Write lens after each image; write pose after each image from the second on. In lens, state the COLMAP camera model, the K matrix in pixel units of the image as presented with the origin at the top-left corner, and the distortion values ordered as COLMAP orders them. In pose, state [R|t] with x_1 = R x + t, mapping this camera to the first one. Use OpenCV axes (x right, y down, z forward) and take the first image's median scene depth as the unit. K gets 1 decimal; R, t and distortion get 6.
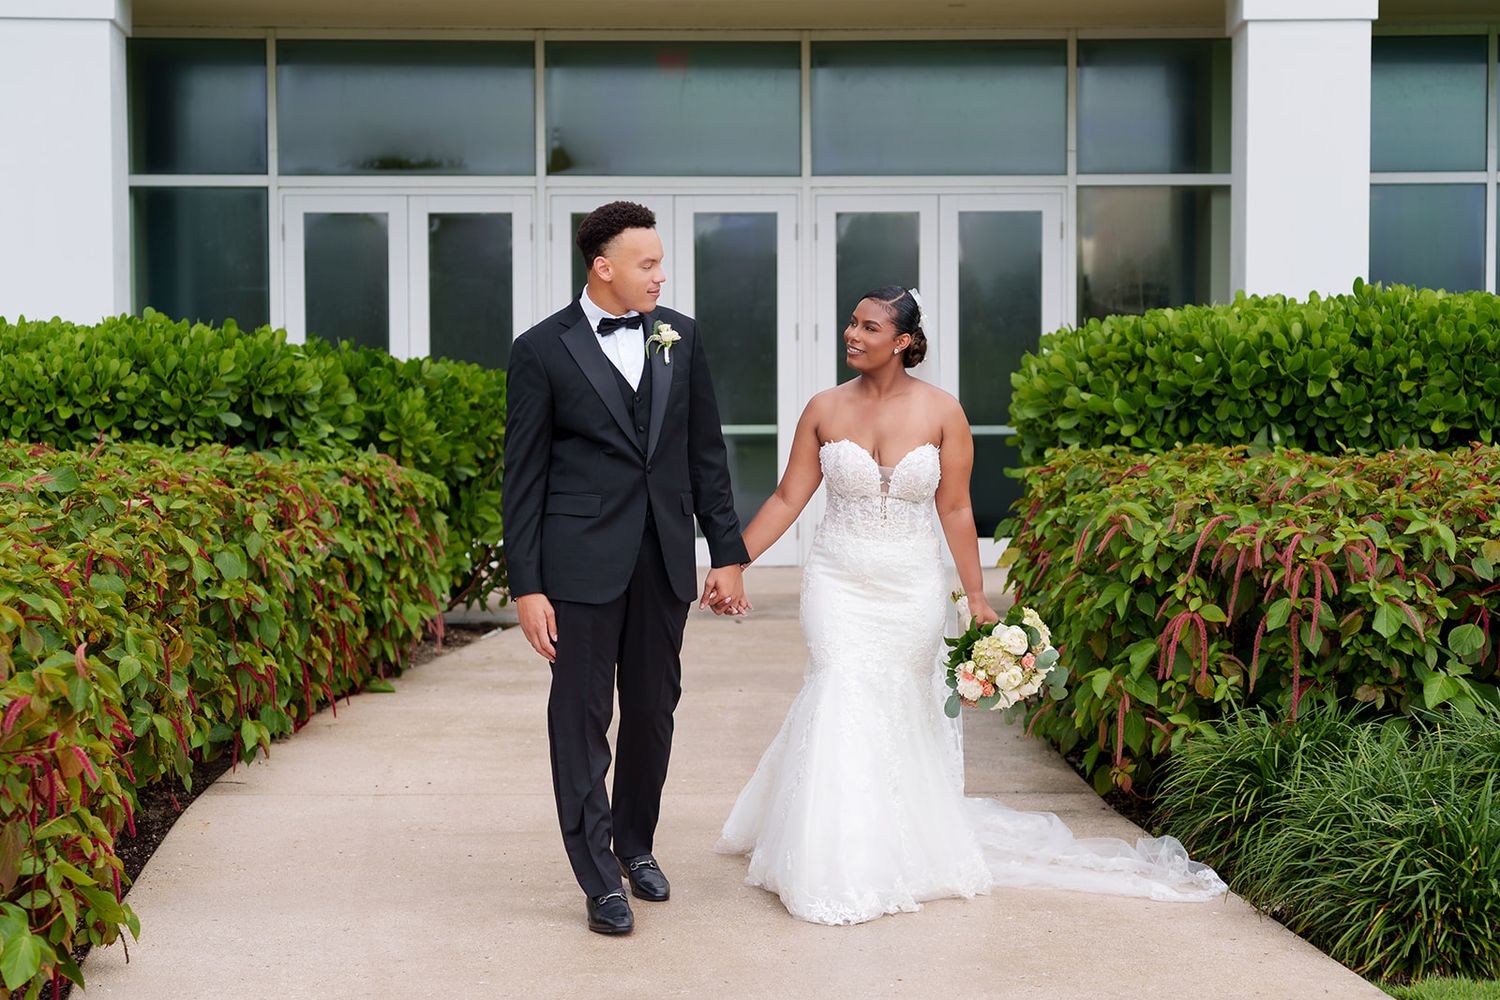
lens RADIAL K [[2806.2, 0, 811.2], [0, 2806.2, 556.2], [0, 0, 1]] dist [0.017961, 0.023797]
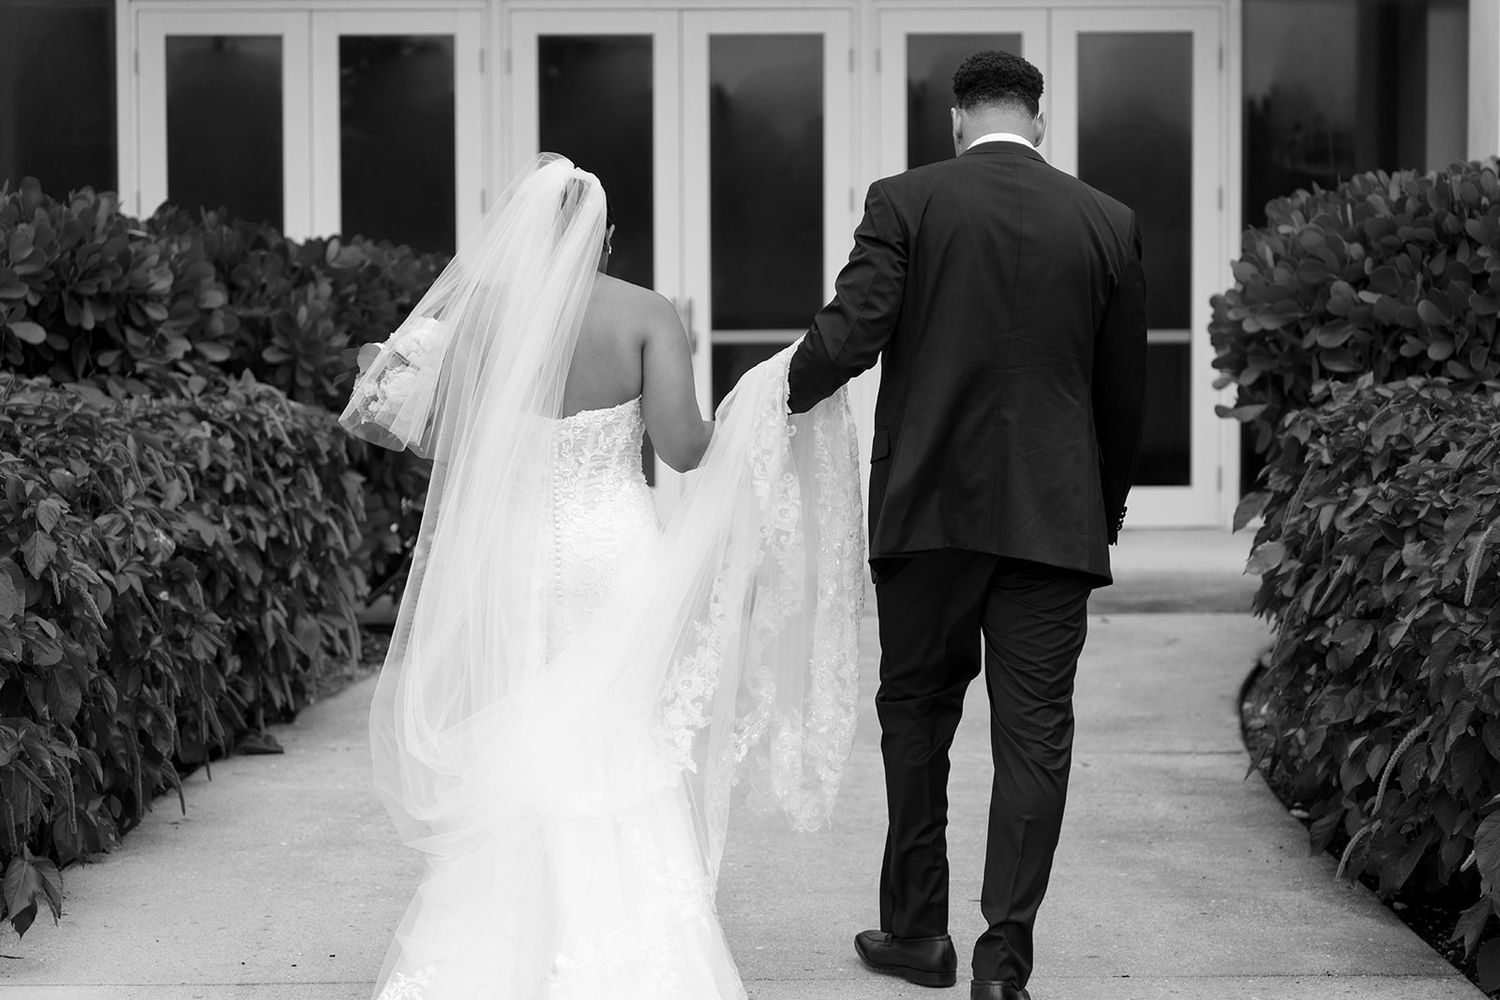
lens RADIAL K [[3256.3, 0, 750.0], [0, 3256.3, 500.0], [0, 0, 1]] dist [-0.023766, -0.070625]
pose [[0.999927, 0.000084, -0.012097, -0.031372], [0.000039, 0.999948, 0.010163, -0.017602], [0.012097, -0.010163, 0.999875, 0.249850]]
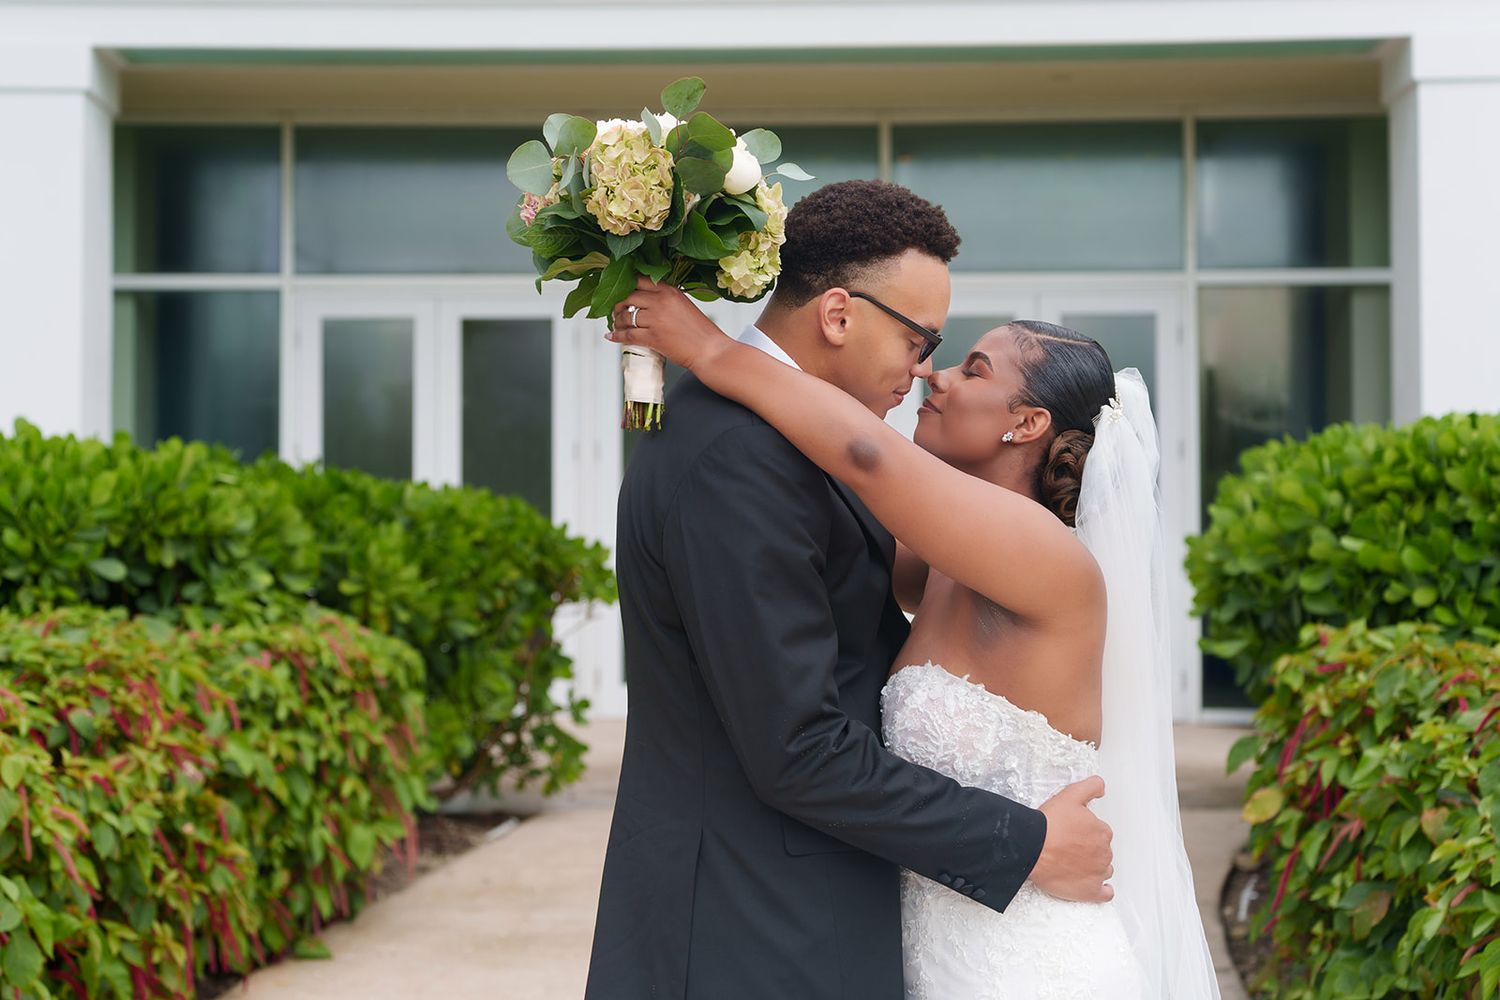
lens RADIAL K [[2279.9, 0, 647.4], [0, 2279.9, 414.8], [0, 0, 1]] dist [0.010982, -0.075012]
pose [[0.995965, -0.001760, -0.089723, -0.018206], [-0.006953, 0.995288, -0.096711, -0.032305], [0.089470, 0.096944, 0.991260, 0.426829]]
